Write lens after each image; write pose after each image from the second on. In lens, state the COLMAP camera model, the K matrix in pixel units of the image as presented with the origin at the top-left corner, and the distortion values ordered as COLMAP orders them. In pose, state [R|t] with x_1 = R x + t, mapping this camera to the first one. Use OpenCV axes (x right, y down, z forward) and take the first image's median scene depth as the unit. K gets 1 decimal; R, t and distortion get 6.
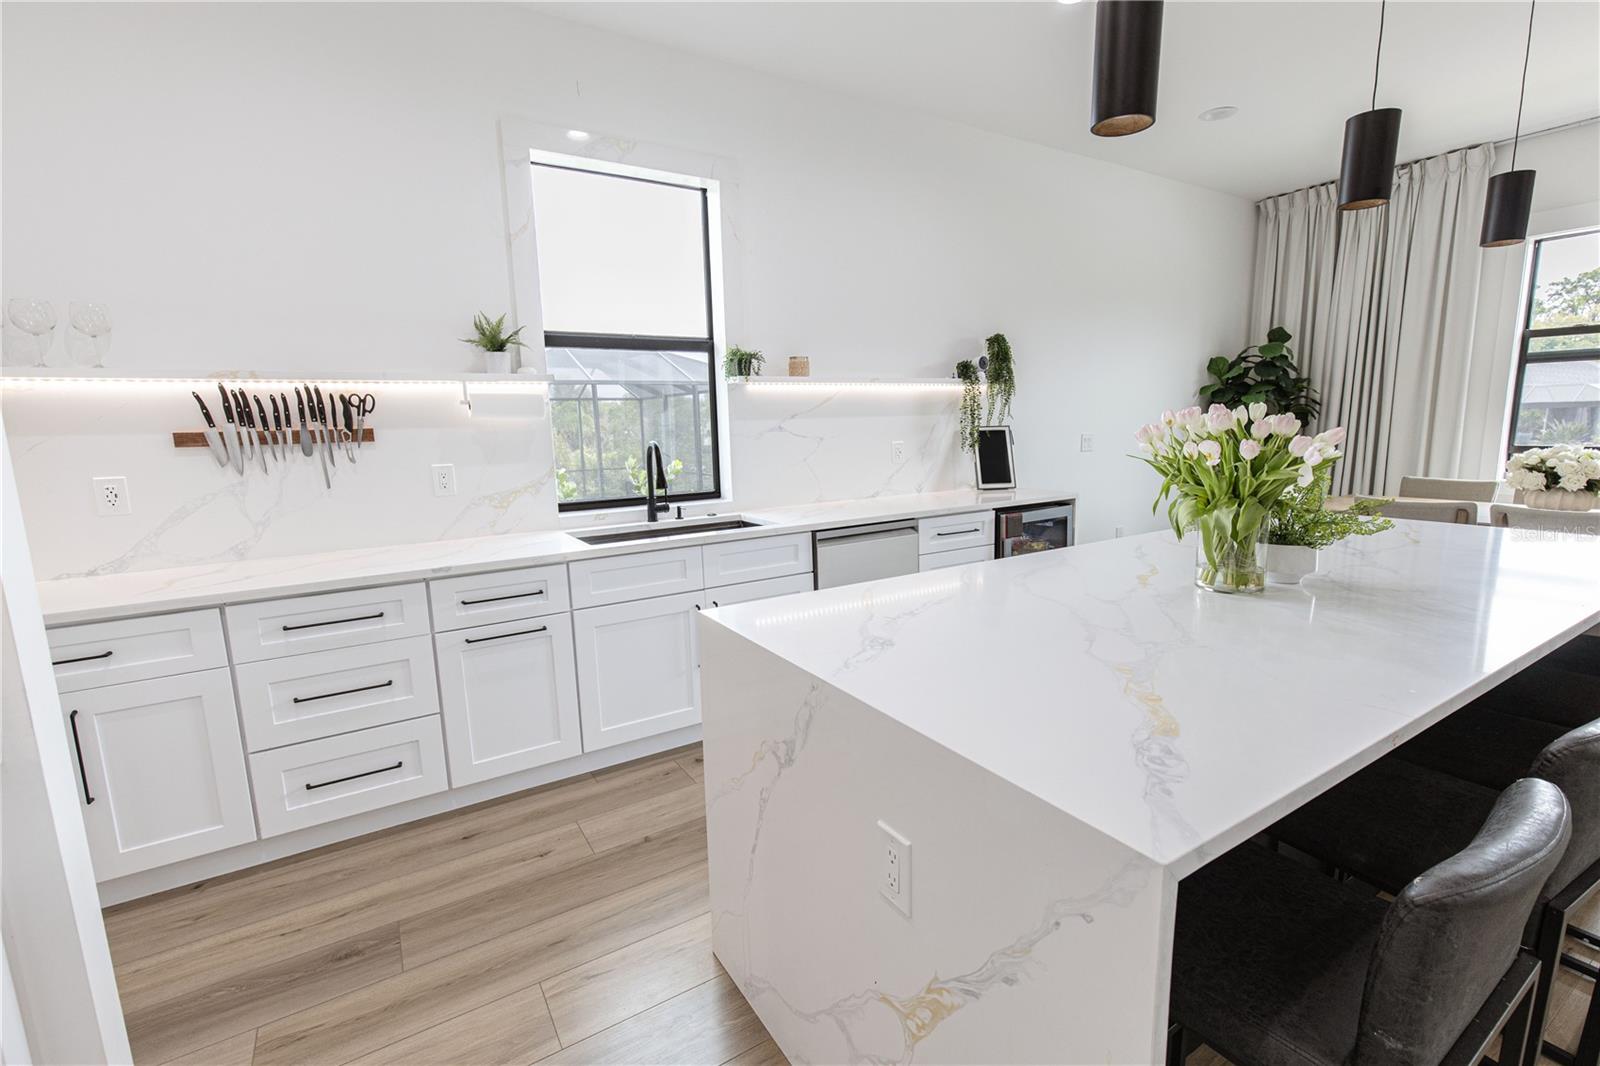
lens RADIAL K [[710.6, 0, 805.0], [0, 710.6, 535.2], [0, 0, 1]] dist [0.000852, -0.000097]
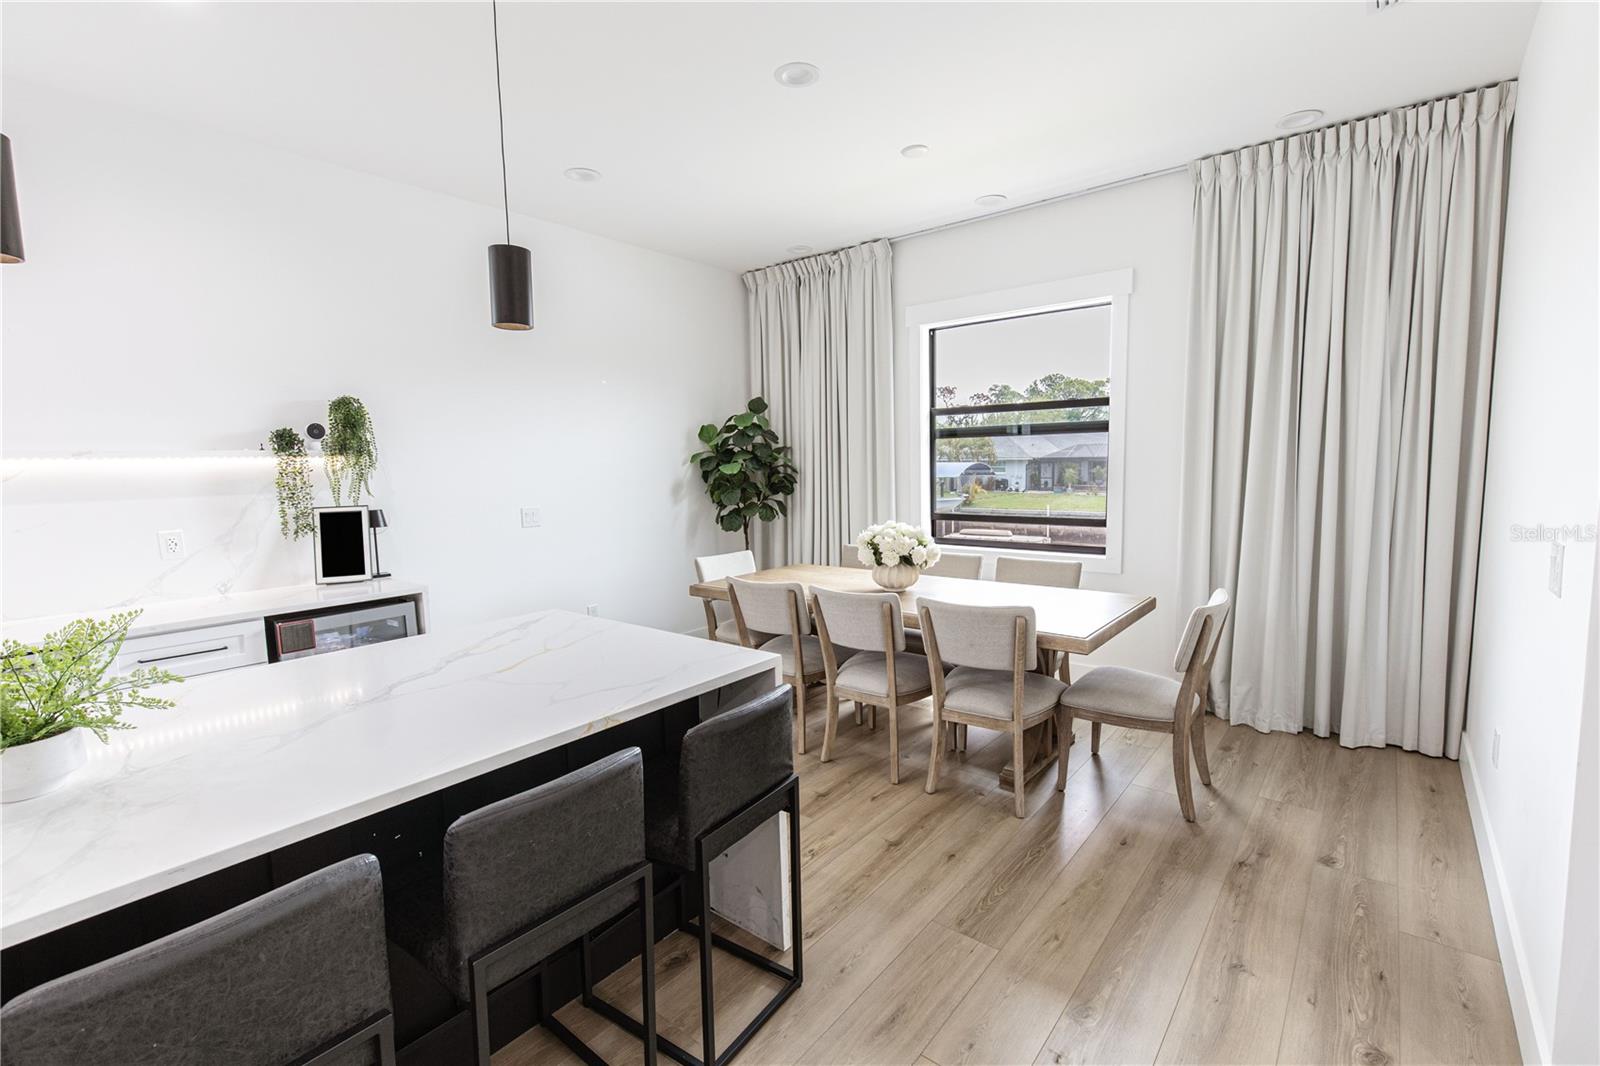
lens RADIAL K [[710.6, 0, 805.0], [0, 710.6, 535.2], [0, 0, 1]] dist [0.000852, -0.000097]
pose [[0.945641, -0.030536, 0.323775, 0.608162], [0.051411, 0.997100, -0.056115, -0.055090], [-0.321122, 0.069711, 0.944469, 0.055839]]
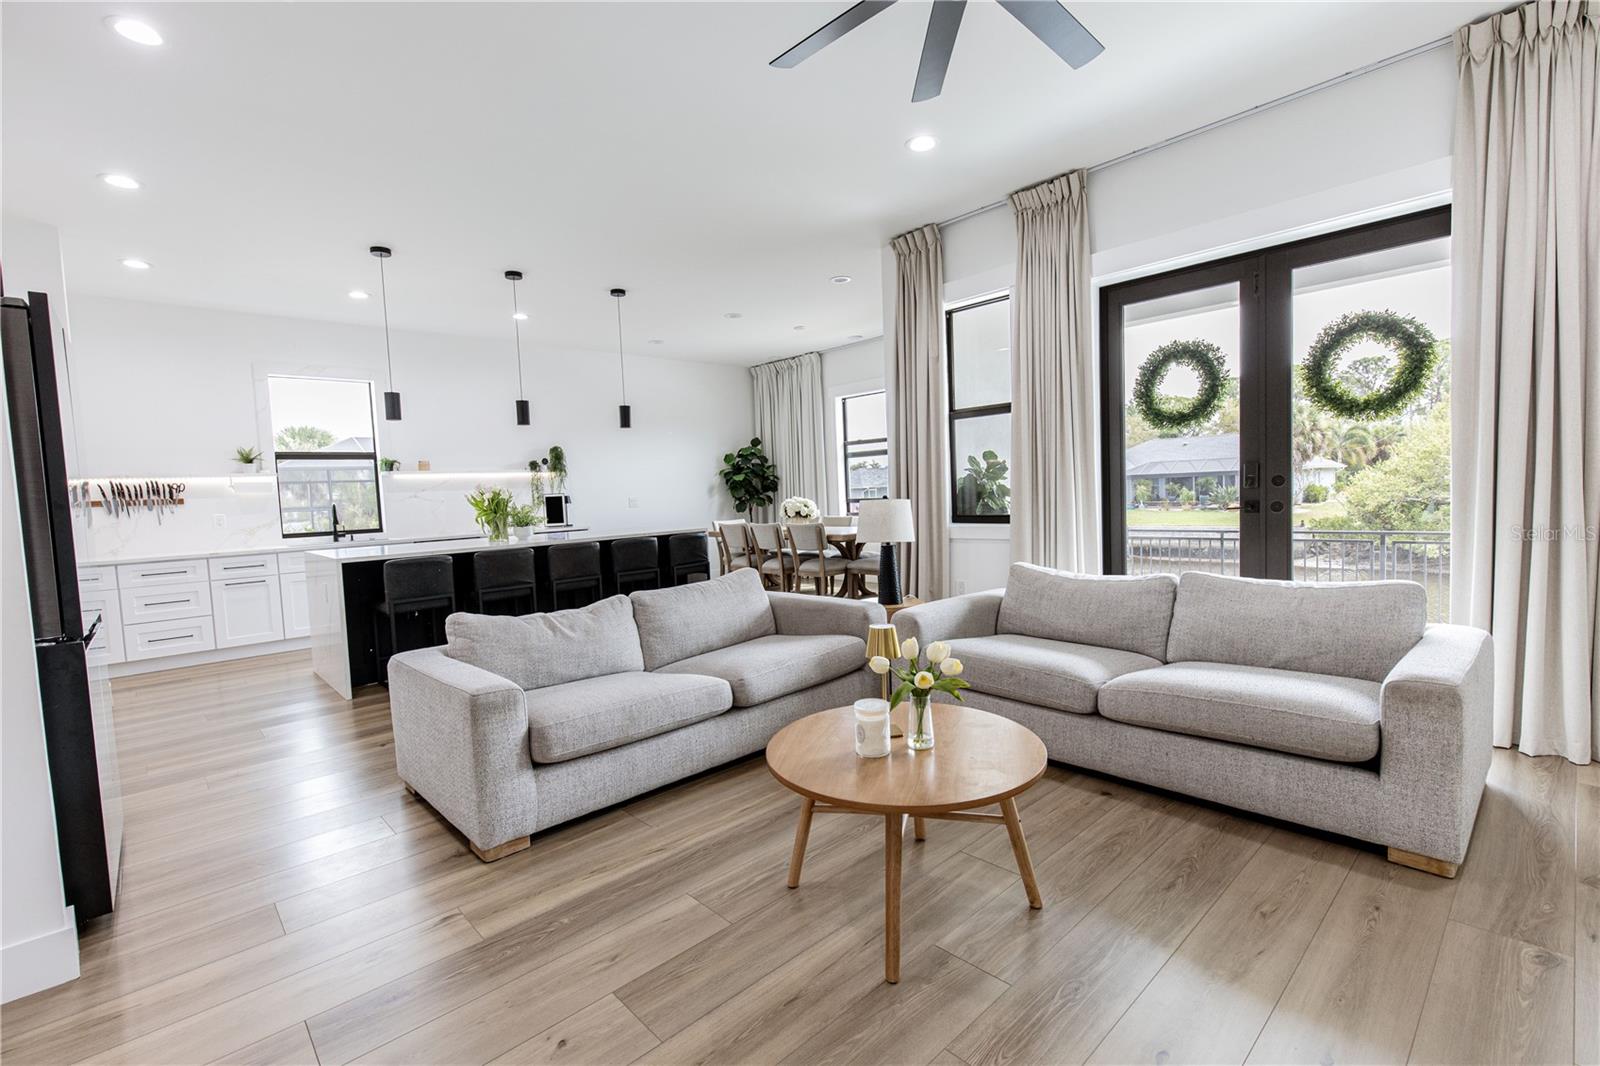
lens RADIAL K [[710.6, 0, 805.0], [0, 710.6, 535.2], [0, 0, 1]] dist [0.000852, -0.000097]
pose [[0.981660, -0.029243, 0.188382, 0.676178], [0.048613, 0.993896, -0.099036, 0.214048], [-0.184336, 0.106377, 0.977090, -1.169111]]
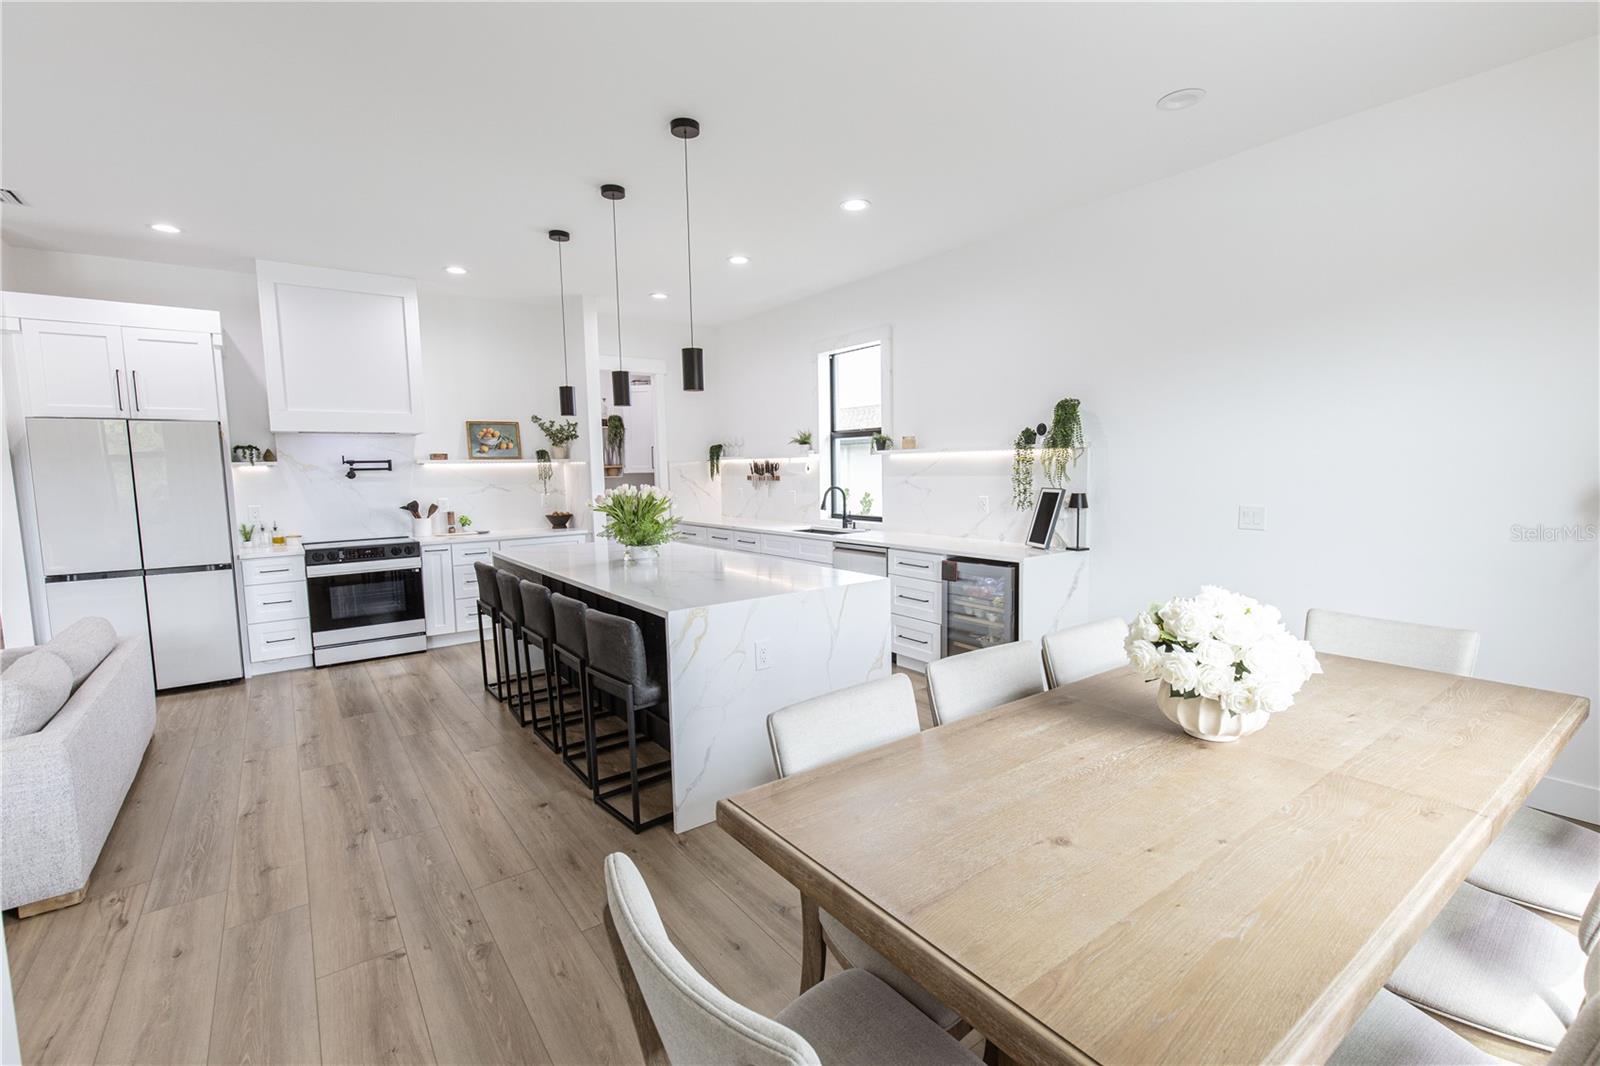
lens RADIAL K [[716.0, 0, 814.7], [0, 716.0, 535.3], [0, 0, 1]] dist [0.004426, -0.000181]
pose [[0.086791, 0.120627, -0.988897, 1.541071], [-0.142890, 0.983886, 0.107475, -0.179519], [0.985926, 0.131976, 0.102629, 0.673335]]
